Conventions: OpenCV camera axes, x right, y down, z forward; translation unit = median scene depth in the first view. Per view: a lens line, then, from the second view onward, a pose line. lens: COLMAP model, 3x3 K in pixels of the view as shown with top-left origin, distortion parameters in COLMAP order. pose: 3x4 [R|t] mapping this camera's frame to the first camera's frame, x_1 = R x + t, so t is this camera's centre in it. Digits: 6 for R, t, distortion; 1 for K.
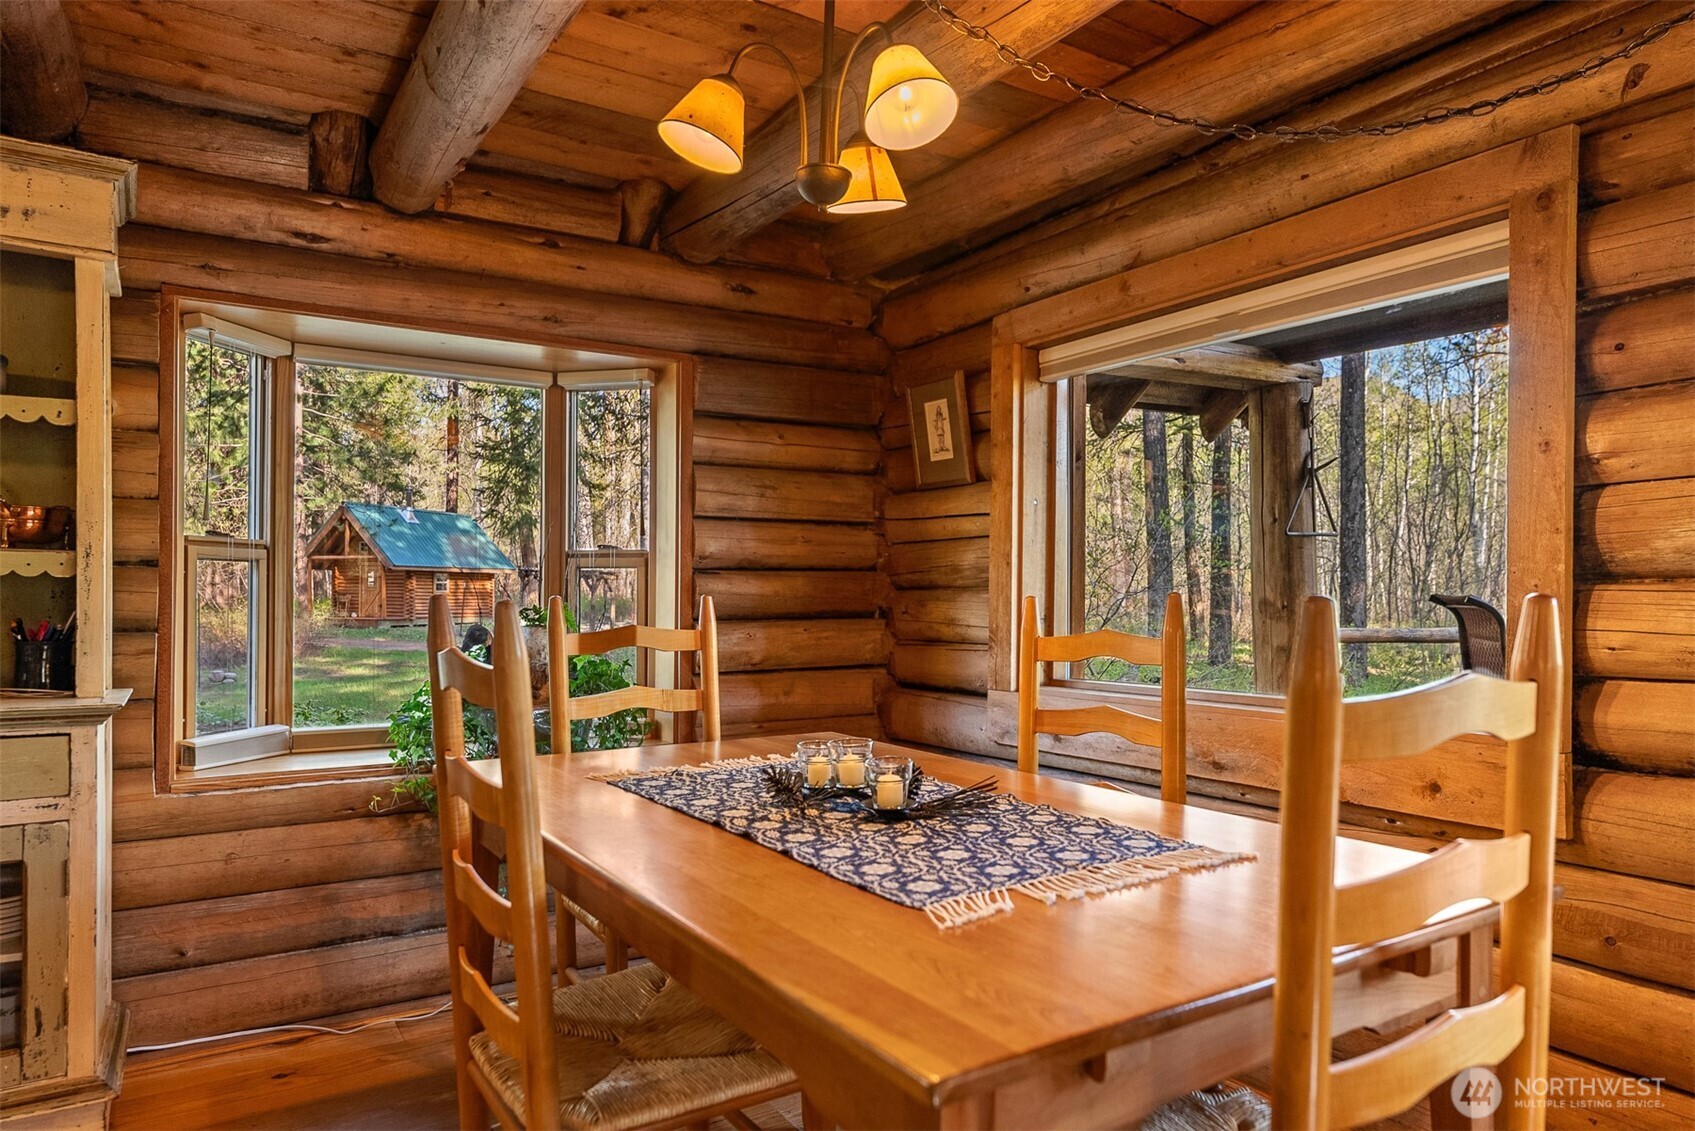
lens RADIAL K [[1064.9, 0, 845.4], [0, 1064.9, 576.8], [0, 0, 1]] dist [-0.007644, 0.005052]
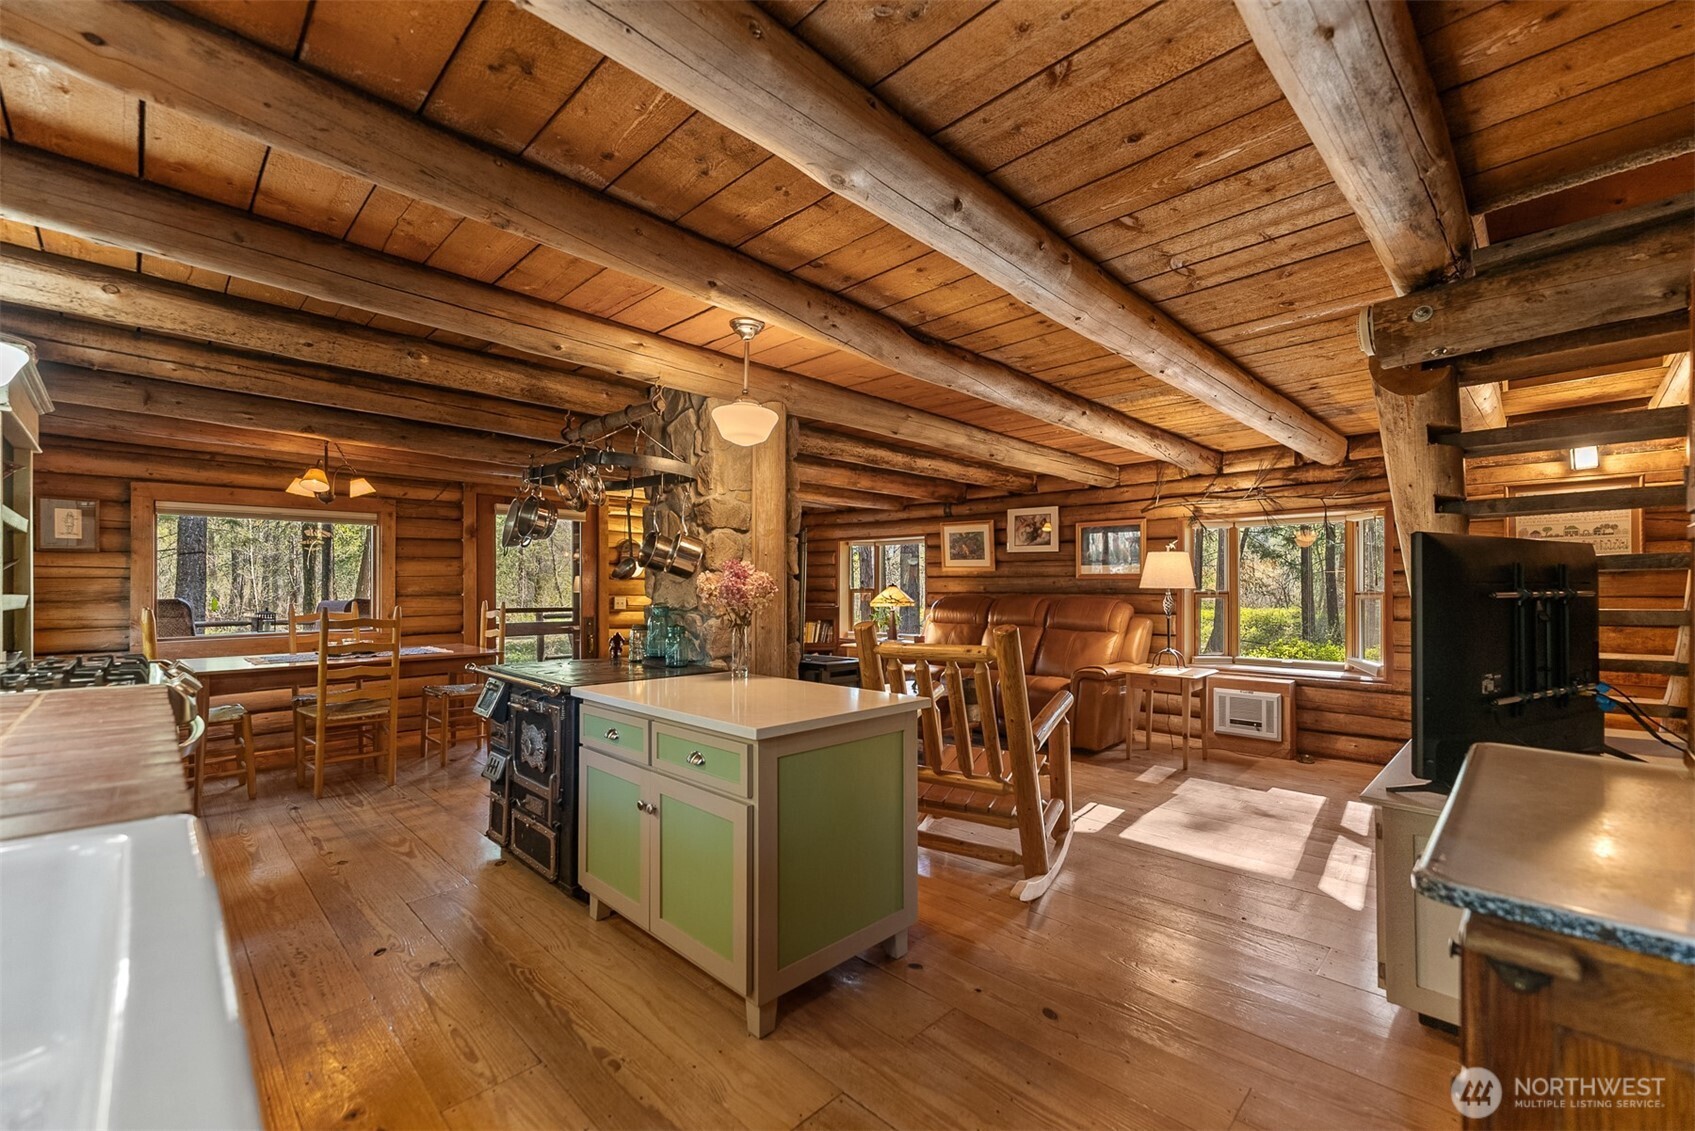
lens RADIAL K [[686.8, 0, 833.1], [0, 686.8, 581.6], [0, 0, 1]] dist [-0.001786, 0.000151]
pose [[-0.221167, 0.002257, 0.975233, -1.597928], [-0.012142, 0.999913, -0.005068, -0.042166], [-0.975160, -0.012962, -0.221121, -0.130258]]
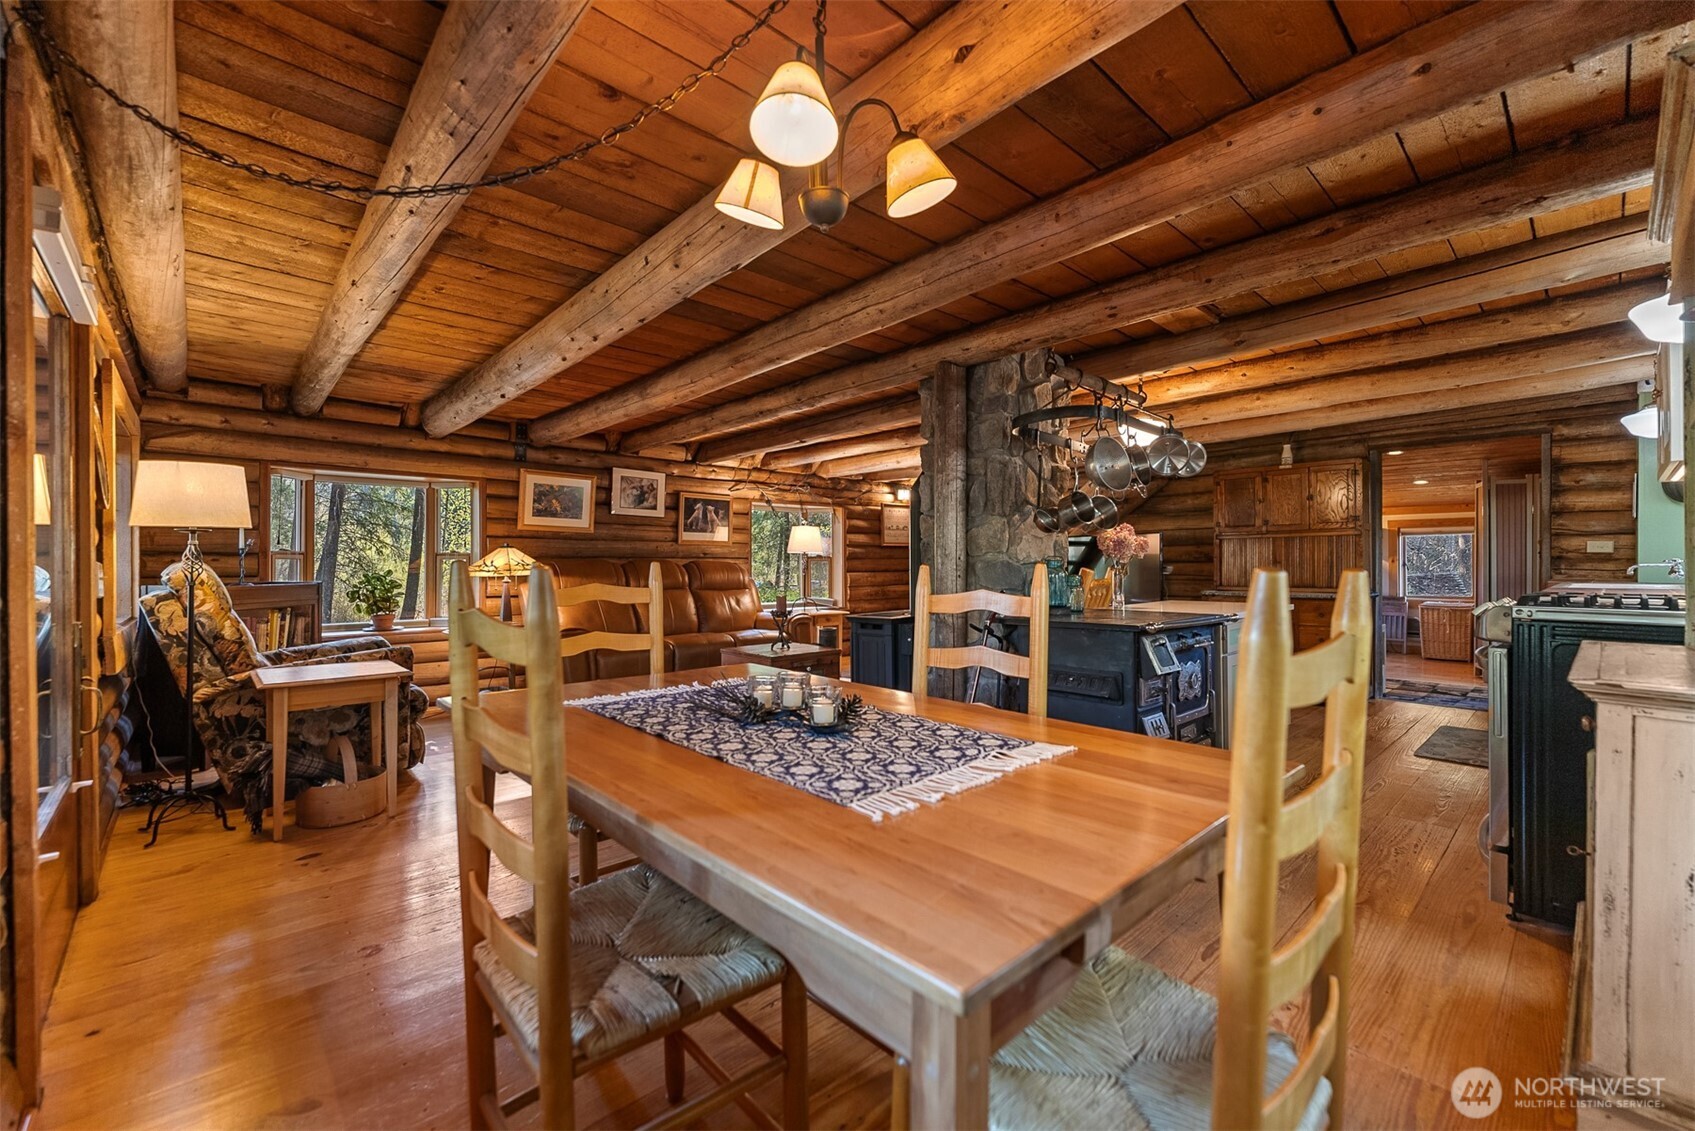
lens RADIAL K [[686.8, 0, 849.3], [0, 686.8, 561.6], [0, 0, 1]] dist [-0.001786, 0.000151]
pose [[-0.986300, -0.004709, -0.164896, 0.014835], [-0.002688, 0.999919, -0.012478, 0.012652], [0.164941, -0.011864, -0.986232, 0.958667]]
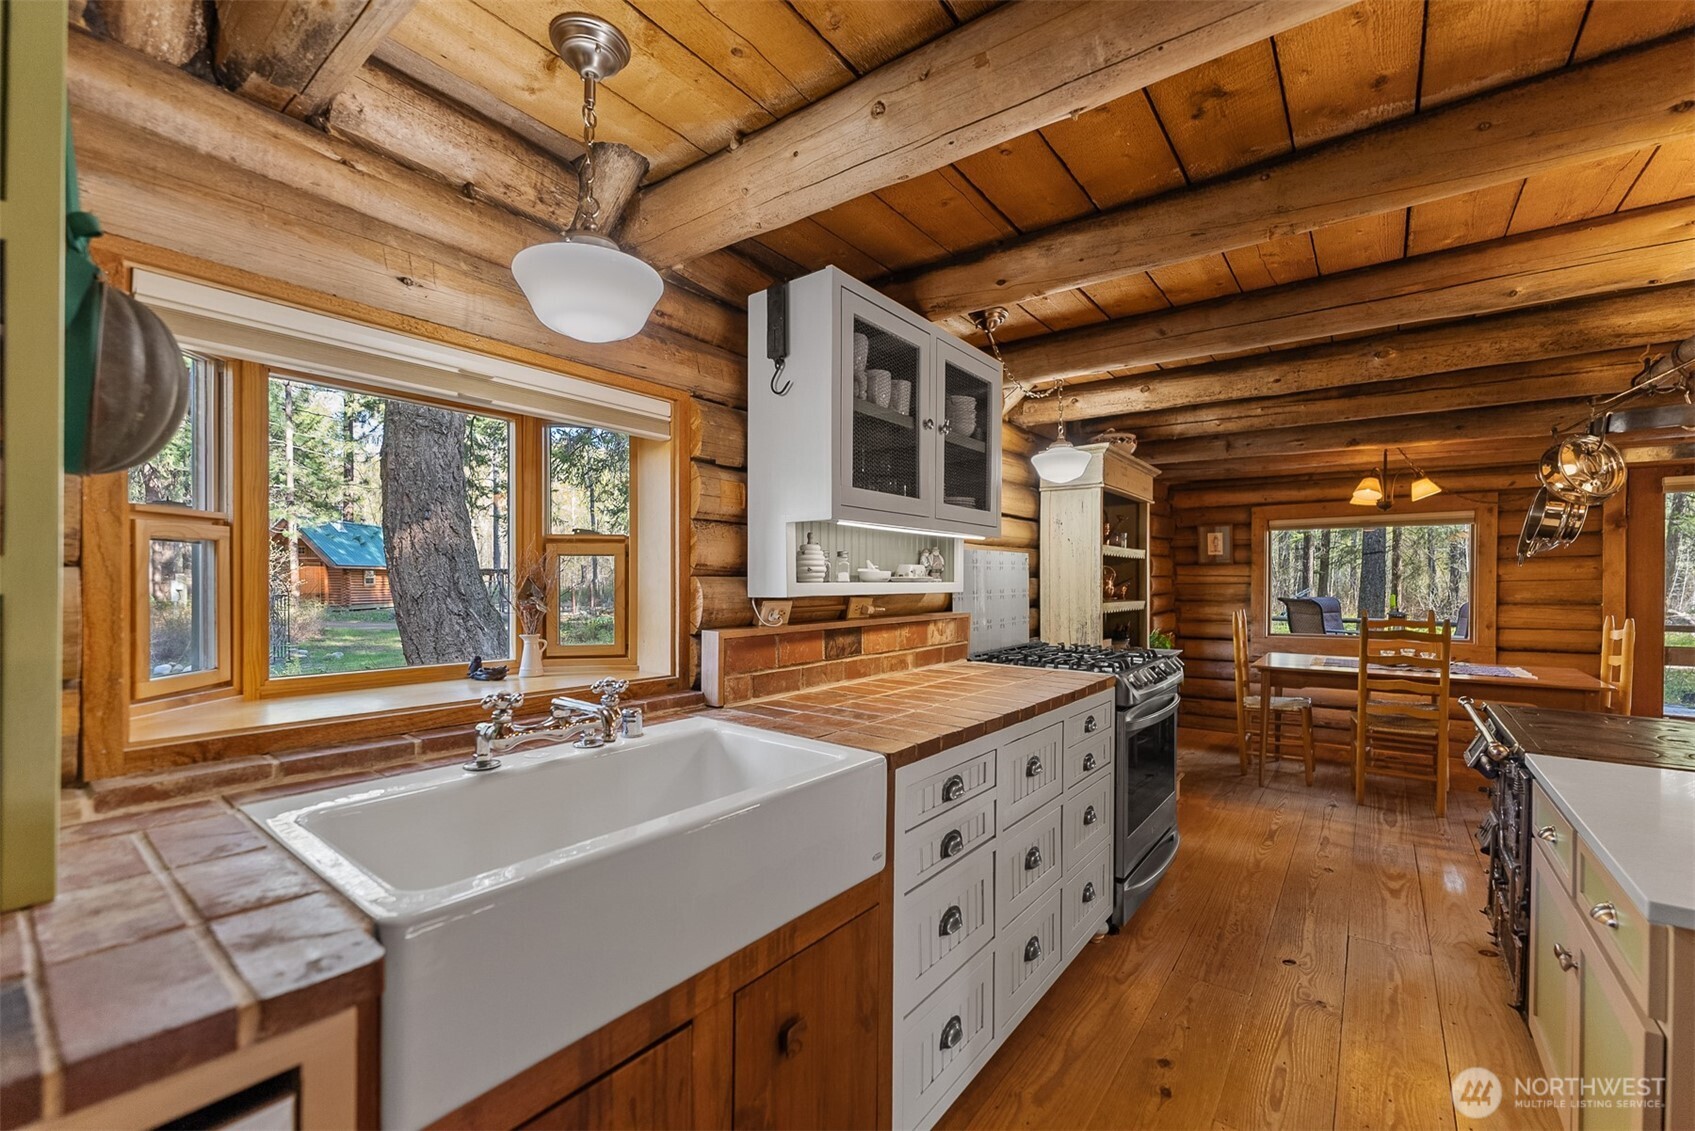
lens RADIAL K [[686.8, 0, 857.0], [0, 686.8, 577.4], [0, 0, 1]] dist [-0.001786, 0.000151]
pose [[0.938350, -0.004102, 0.345663, -1.482867], [0.000538, 0.999946, 0.010404, -0.075916], [-0.345686, -0.009577, 0.938301, -0.362491]]
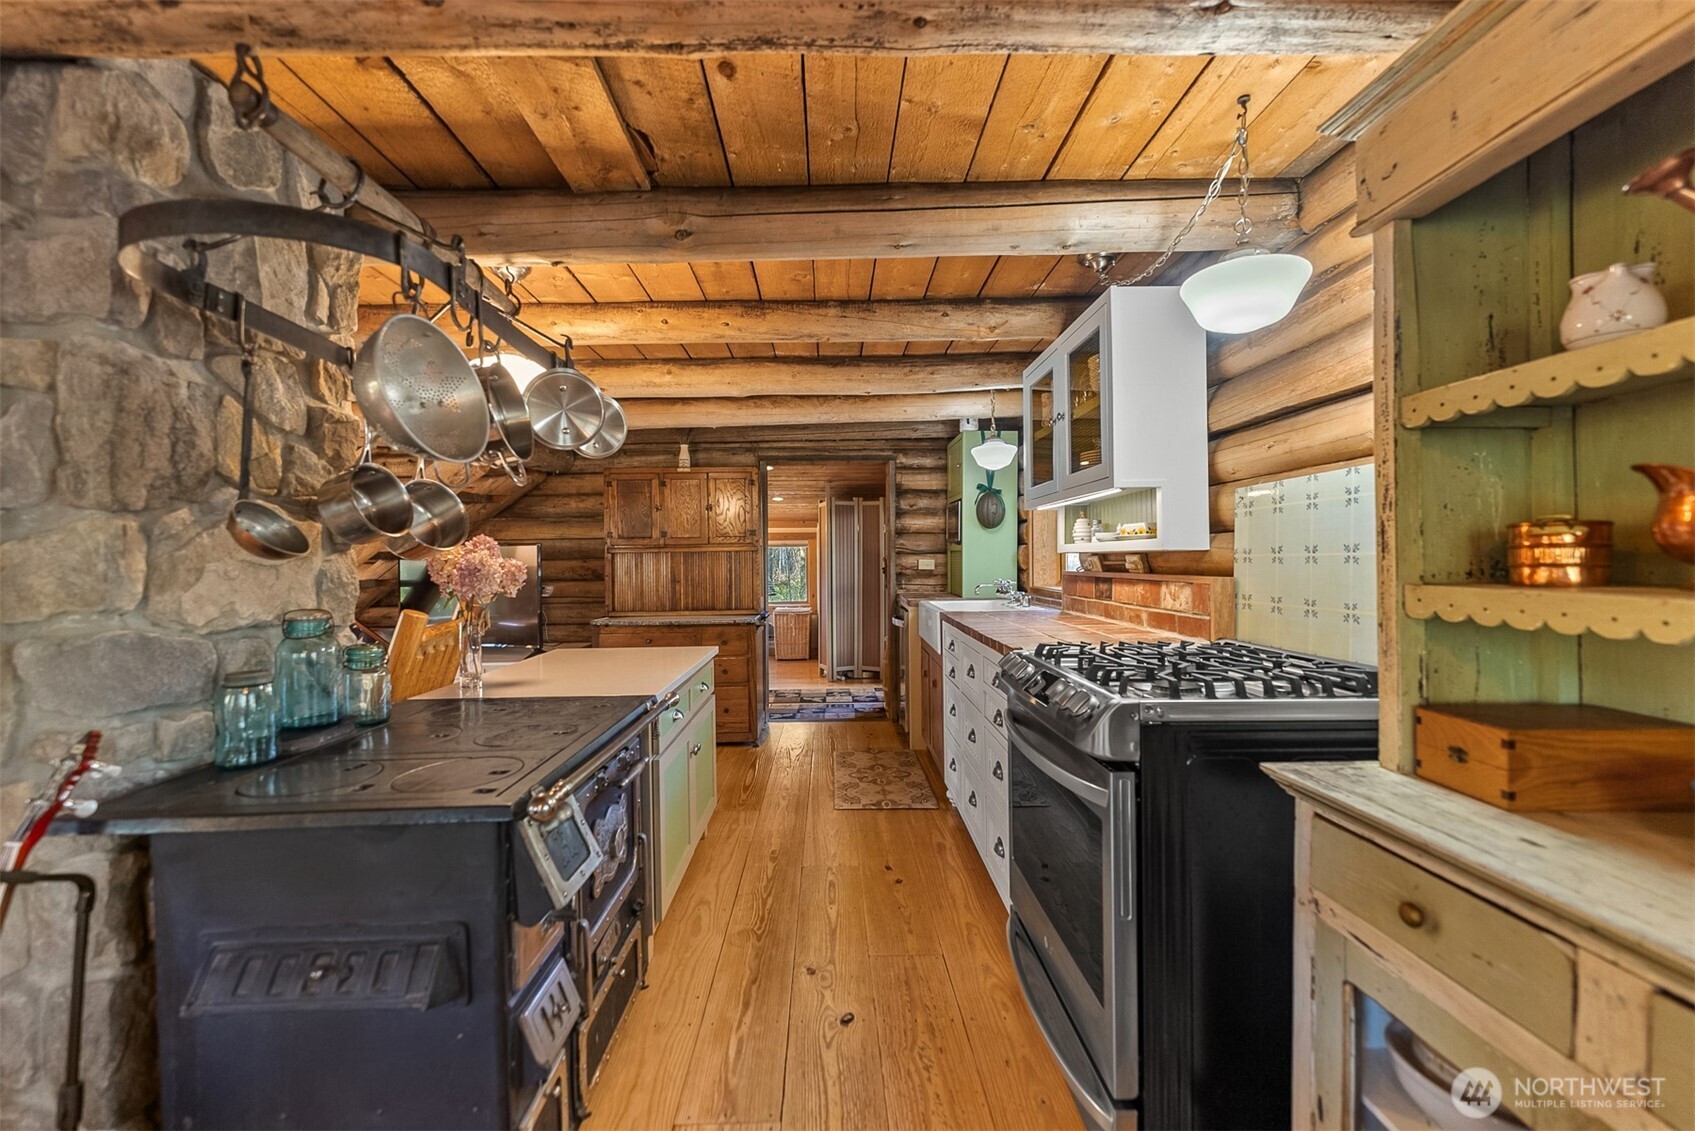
lens RADIAL K [[686.8, 0, 844.7], [0, 686.8, 561.4], [0, 0, 1]] dist [-0.001786, 0.000151]
pose [[-0.523658, -0.000594, -0.851928, -0.286904], [0.015875, 0.999819, -0.010455, -0.034488], [0.851781, -0.018999, -0.523554, 0.484104]]
